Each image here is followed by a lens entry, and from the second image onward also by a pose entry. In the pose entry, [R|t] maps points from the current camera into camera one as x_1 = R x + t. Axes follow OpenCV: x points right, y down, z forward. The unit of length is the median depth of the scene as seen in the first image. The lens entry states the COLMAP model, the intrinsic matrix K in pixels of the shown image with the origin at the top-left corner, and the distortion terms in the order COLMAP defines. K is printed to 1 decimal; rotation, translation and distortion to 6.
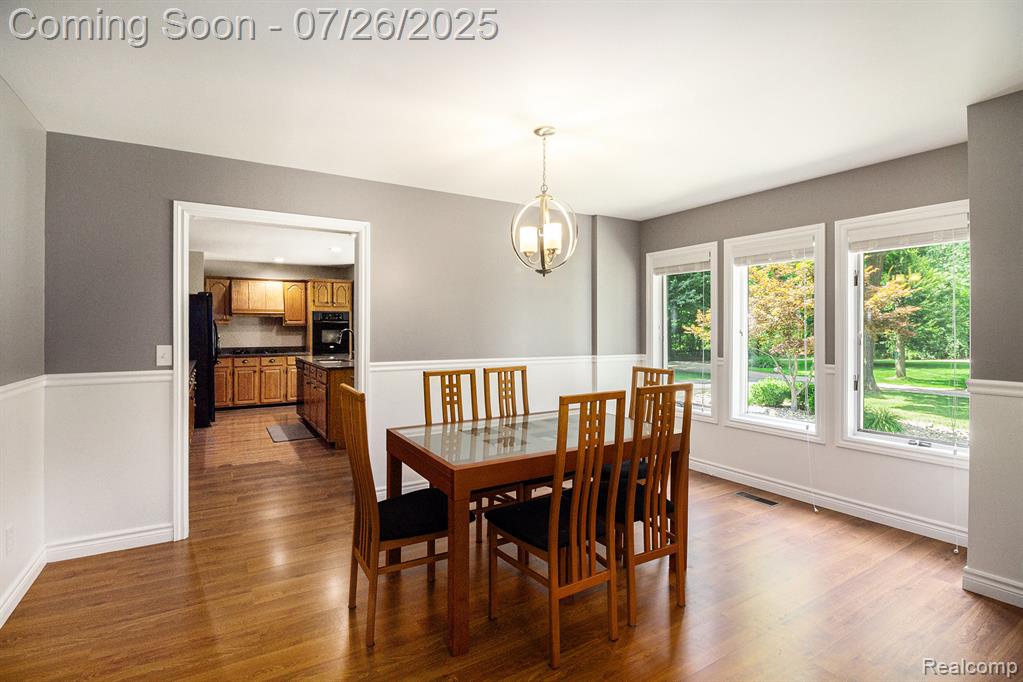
lens RADIAL K [[490.5, 0, 510.3], [0, 490.5, 335.2], [0, 0, 1]] dist [-0.005290, -0.001105]
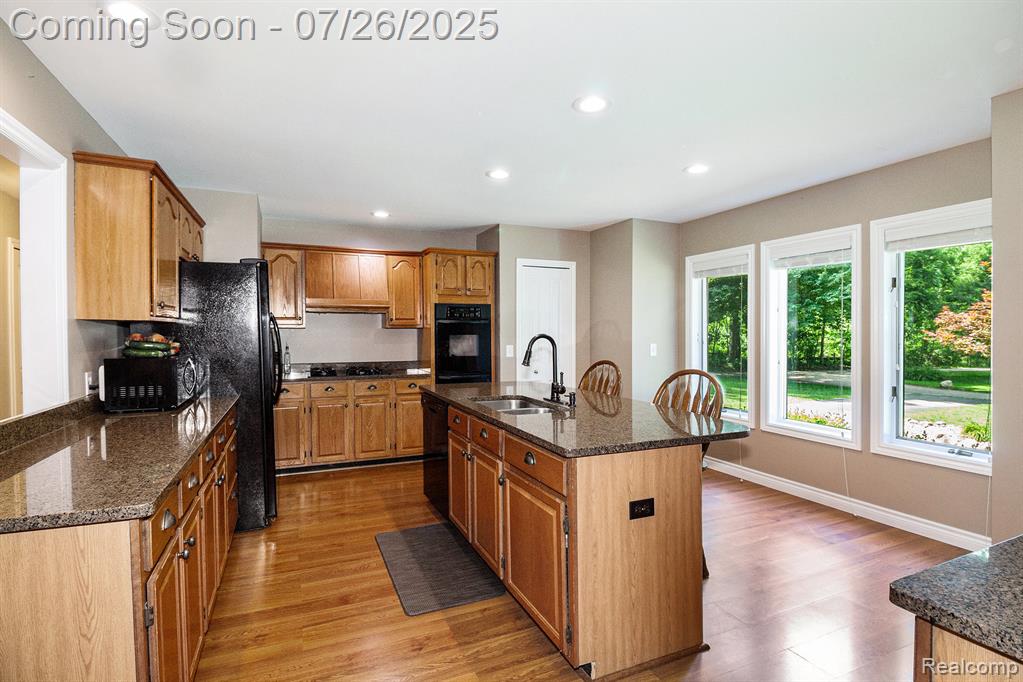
lens RADIAL K [[490.5, 0, 510.3], [0, 490.5, 335.2], [0, 0, 1]] dist [-0.005290, -0.001105]
pose [[0.997544, -0.002961, -0.069977, -0.262869], [0.002201, 0.999938, -0.010935, -0.002316], [0.070005, 0.010754, 0.997489, 0.398483]]
